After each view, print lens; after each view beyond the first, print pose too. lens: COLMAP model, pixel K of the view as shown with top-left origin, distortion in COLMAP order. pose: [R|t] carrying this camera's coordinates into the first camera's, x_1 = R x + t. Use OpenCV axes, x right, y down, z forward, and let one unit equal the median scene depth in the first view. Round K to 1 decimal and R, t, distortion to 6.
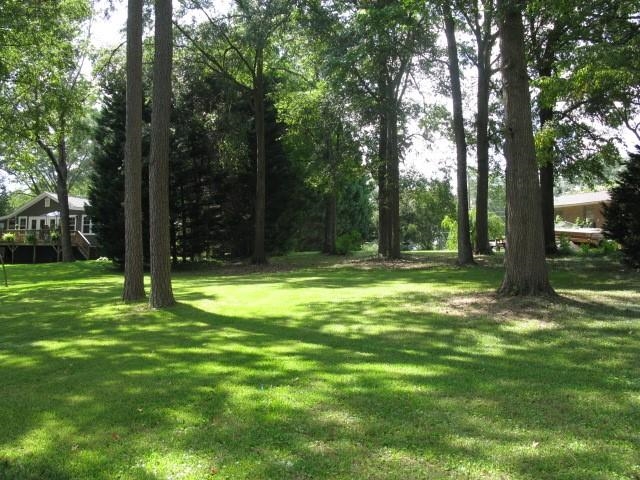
lens RADIAL K [[635.7, 0, 320.0], [0, 635.7, 240.0], [0, 0, 1]] dist [-0.161467, 0.008691]
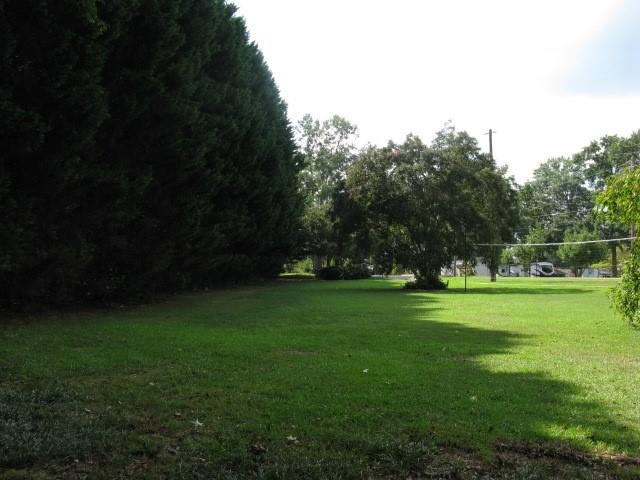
lens RADIAL K [[635.7, 0, 320.0], [0, 635.7, 240.0], [0, 0, 1]] dist [-0.161467, 0.008691]
pose [[0.994896, 0.008072, 0.100580, 0.070342], [-0.006475, 0.999848, -0.016186, -0.010559], [-0.100695, 0.015452, 0.994797, 0.773883]]
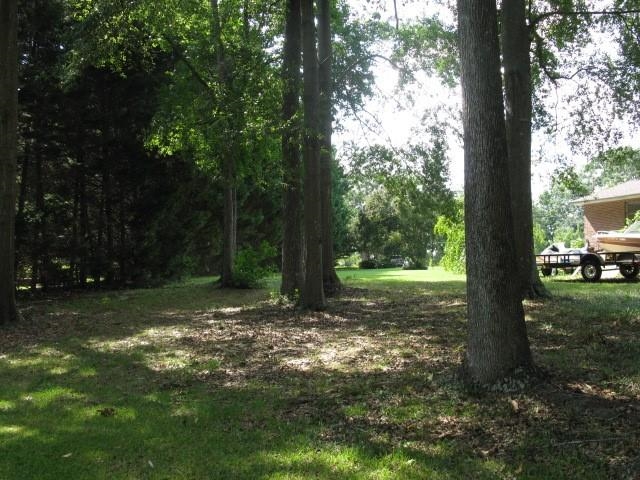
lens RADIAL K [[635.7, 0, 320.0], [0, 635.7, 240.0], [0, 0, 1]] dist [-0.161467, 0.008691]
pose [[0.999975, -0.006462, -0.002905, 0.083398], [0.006412, 0.999837, -0.016862, -0.006472], [0.003013, 0.016843, 0.999854, 0.384091]]
